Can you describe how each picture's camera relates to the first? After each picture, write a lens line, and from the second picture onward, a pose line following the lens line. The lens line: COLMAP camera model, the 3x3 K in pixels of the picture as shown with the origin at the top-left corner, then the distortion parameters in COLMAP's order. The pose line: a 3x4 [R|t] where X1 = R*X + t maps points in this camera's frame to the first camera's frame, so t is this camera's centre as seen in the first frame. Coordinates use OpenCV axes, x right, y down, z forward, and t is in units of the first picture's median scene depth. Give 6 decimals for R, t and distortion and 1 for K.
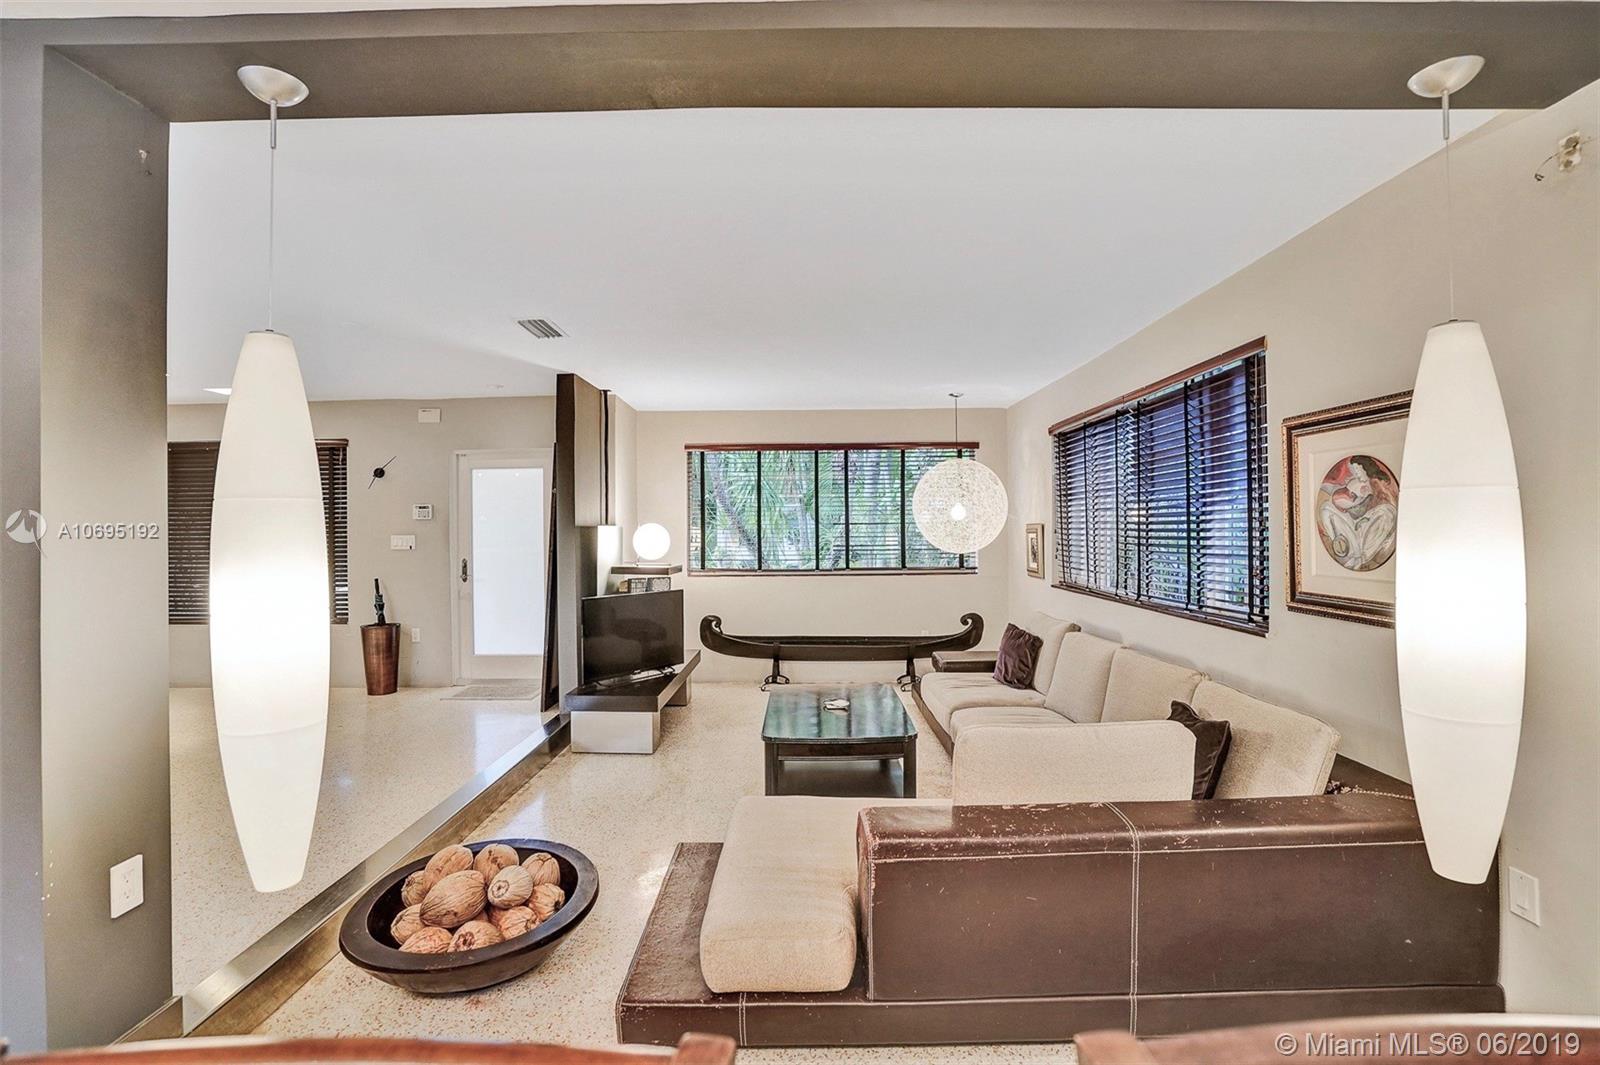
lens RADIAL K [[749.6, 0, 795.3], [0, 749.6, 522.8], [0, 0, 1]] dist [-0.066895, 0.022740]
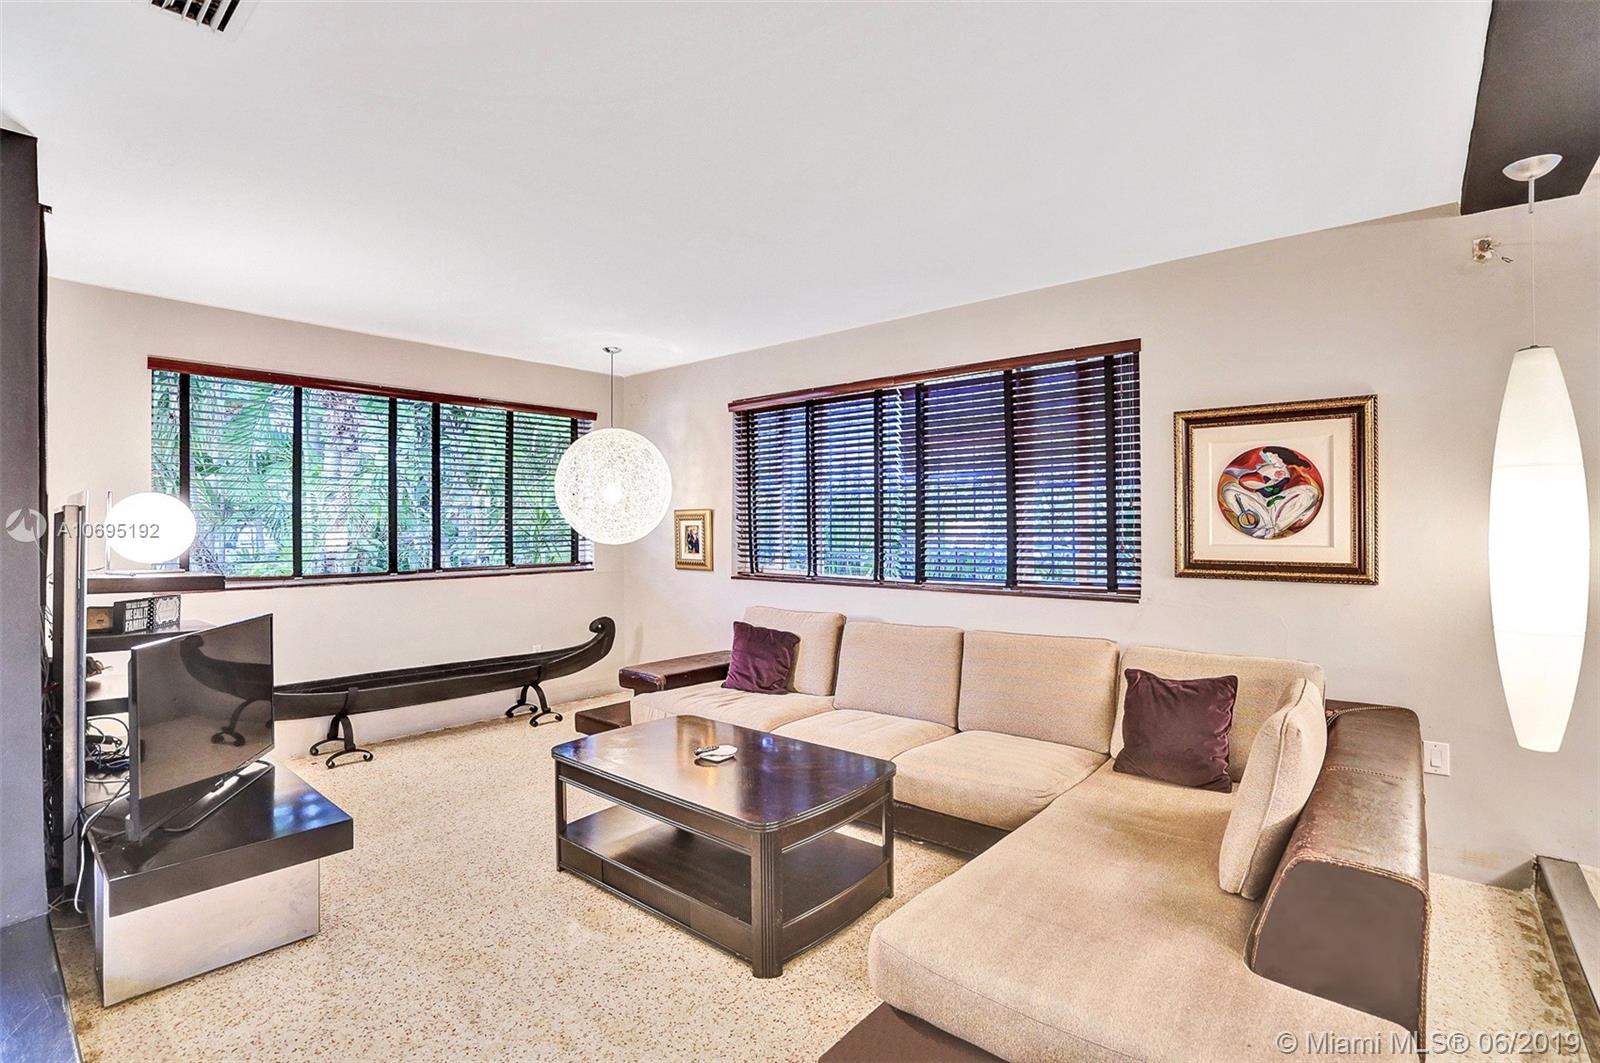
lens RADIAL K [[765.5, 0, 804.6], [0, 765.5, 529.1], [0, 0, 1]] dist [-0.060605, 0.025162]
pose [[0.645472, 0.002796, 0.763779, -0.308280], [-0.007852, 0.999965, 0.002975, 0.021954], [-0.763744, -0.007918, 0.645471, 0.330512]]
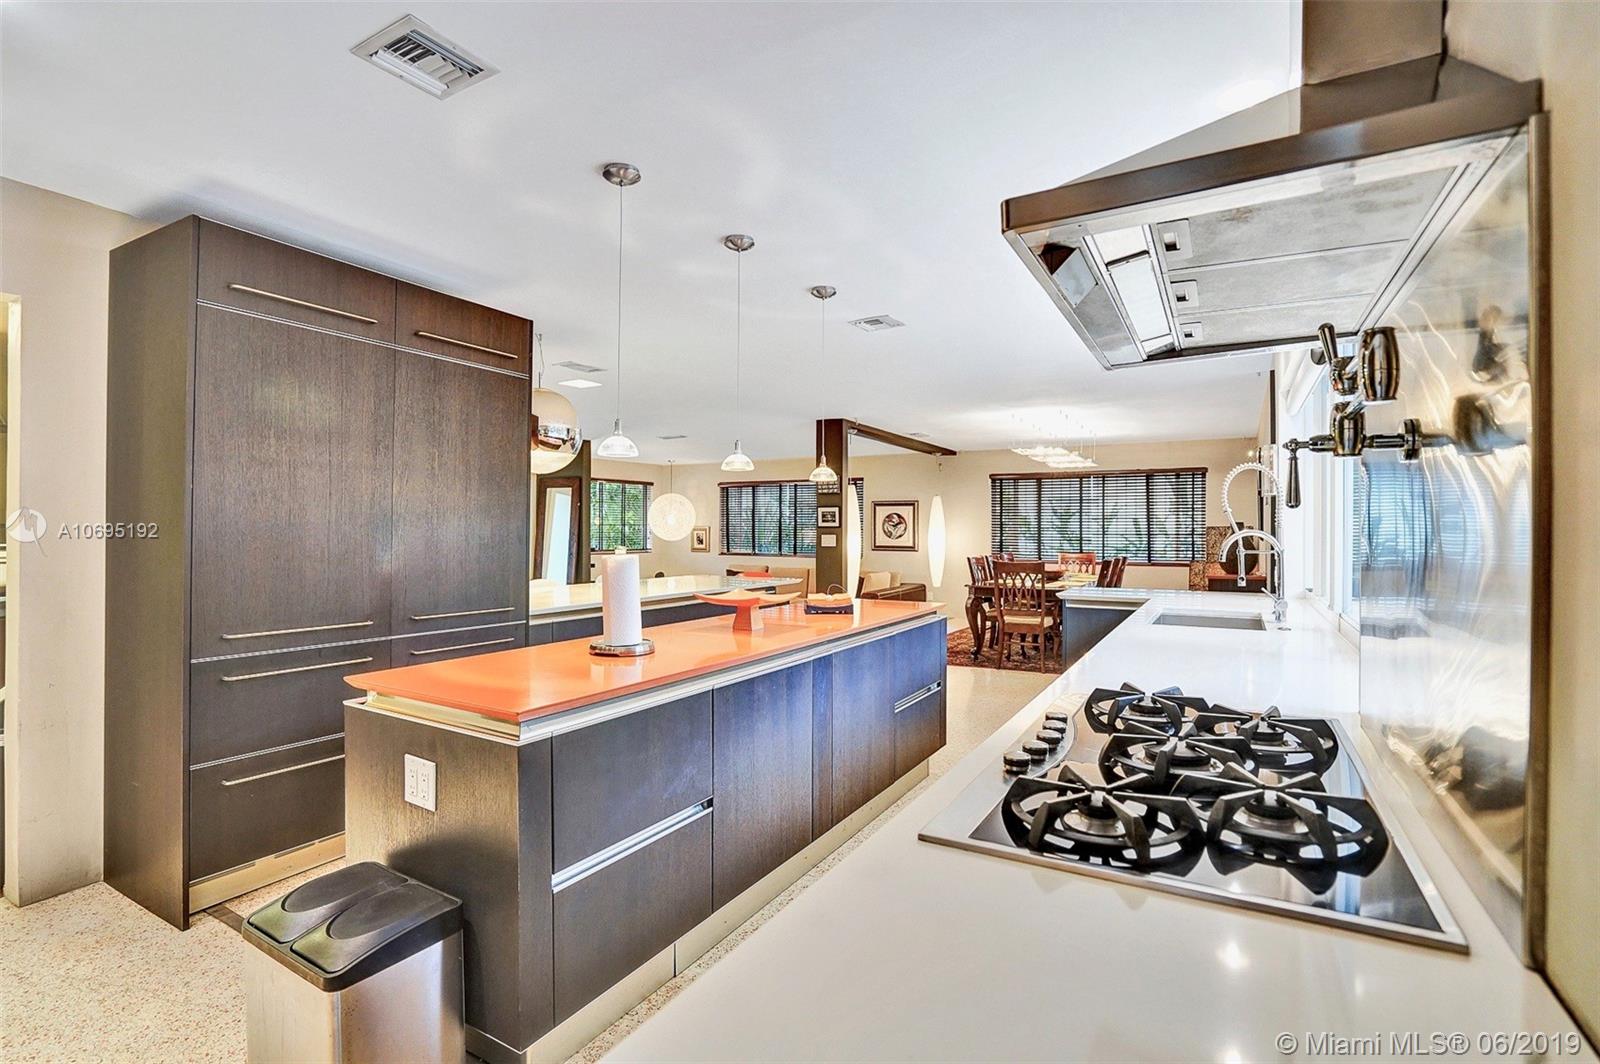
lens RADIAL K [[765.5, 0, 804.6], [0, 765.5, 529.6], [0, 0, 1]] dist [-0.060605, 0.025162]
pose [[0.505768, 0.019088, 0.862458, -1.486175], [-0.019731, 0.999750, -0.010555, 0.029054], [-0.862444, -0.011678, 0.506018, -0.371588]]
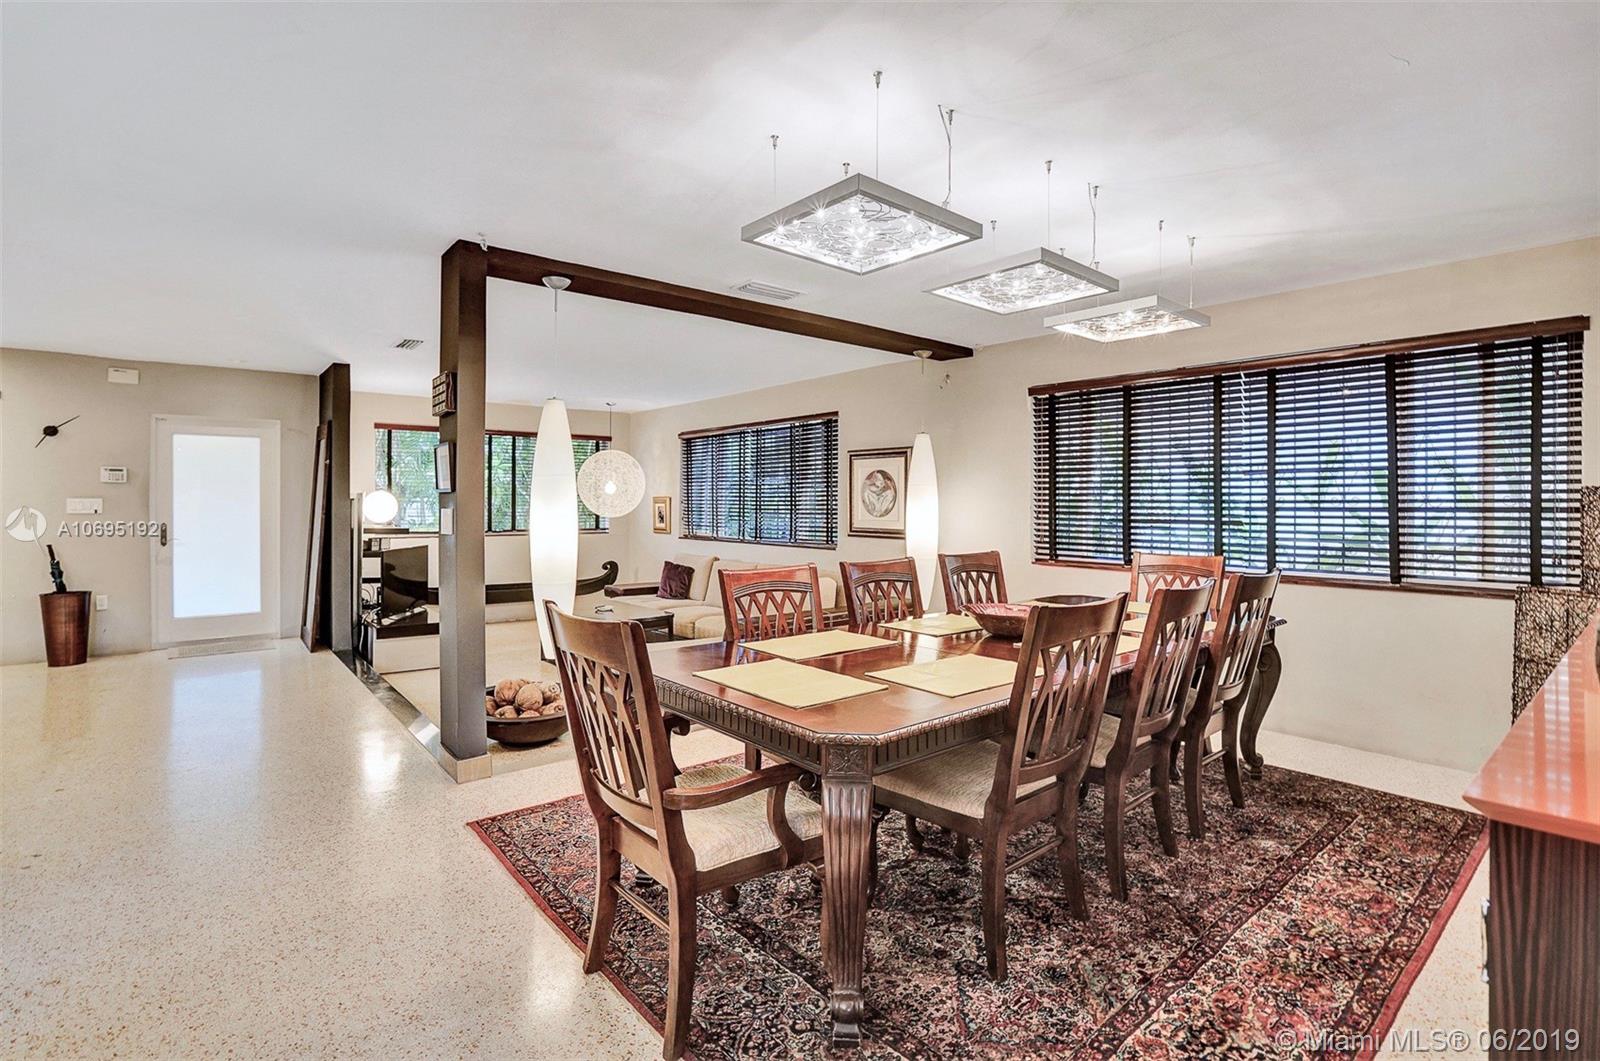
lens RADIAL K [[749.6, 0, 795.3], [0, 749.6, 520.8], [0, 0, 1]] dist [-0.066895, 0.022740]
pose [[0.763640, -0.003314, 0.645633, -0.462522], [-0.015448, 0.999607, 0.023402, 0.010393], [-0.645457, -0.027844, 0.763289, -0.324765]]
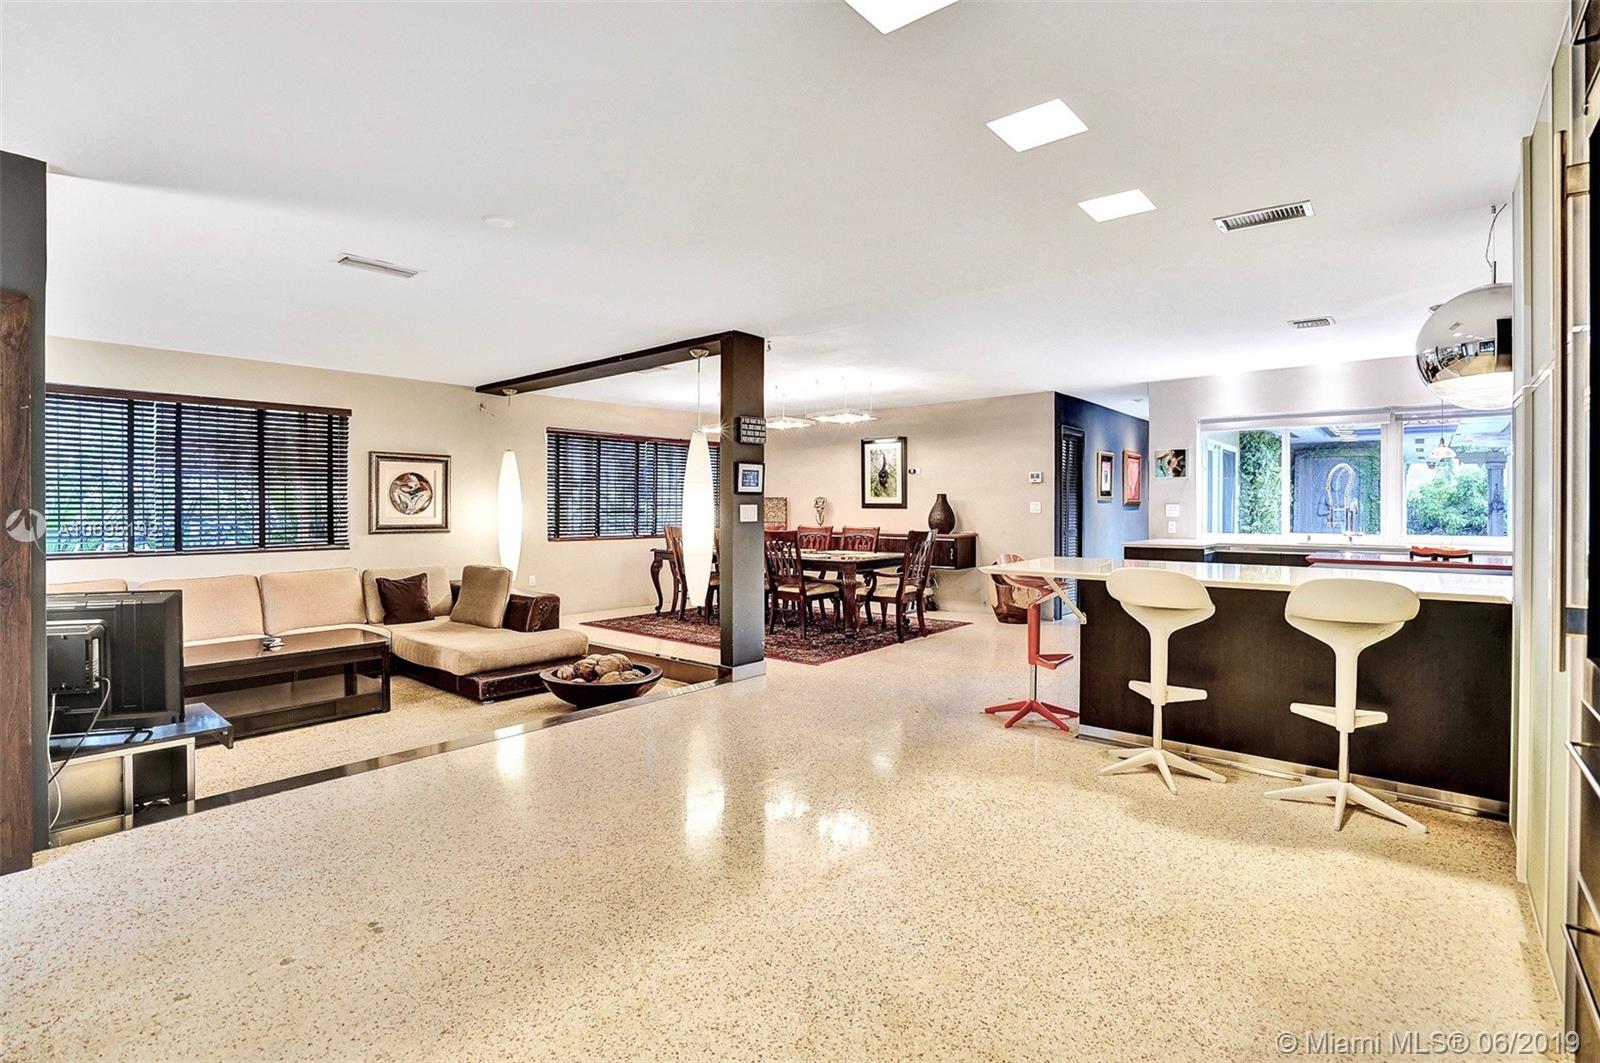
lens RADIAL K [[765.5, 0, 804.6], [0, 765.5, 529.1], [0, 0, 1]] dist [-0.060605, 0.025162]
pose [[-0.791869, -0.029029, 0.610000, -0.916291], [-0.014215, 0.999475, 0.029110, 0.007167], [-0.610525, 0.014380, -0.791866, 1.002705]]
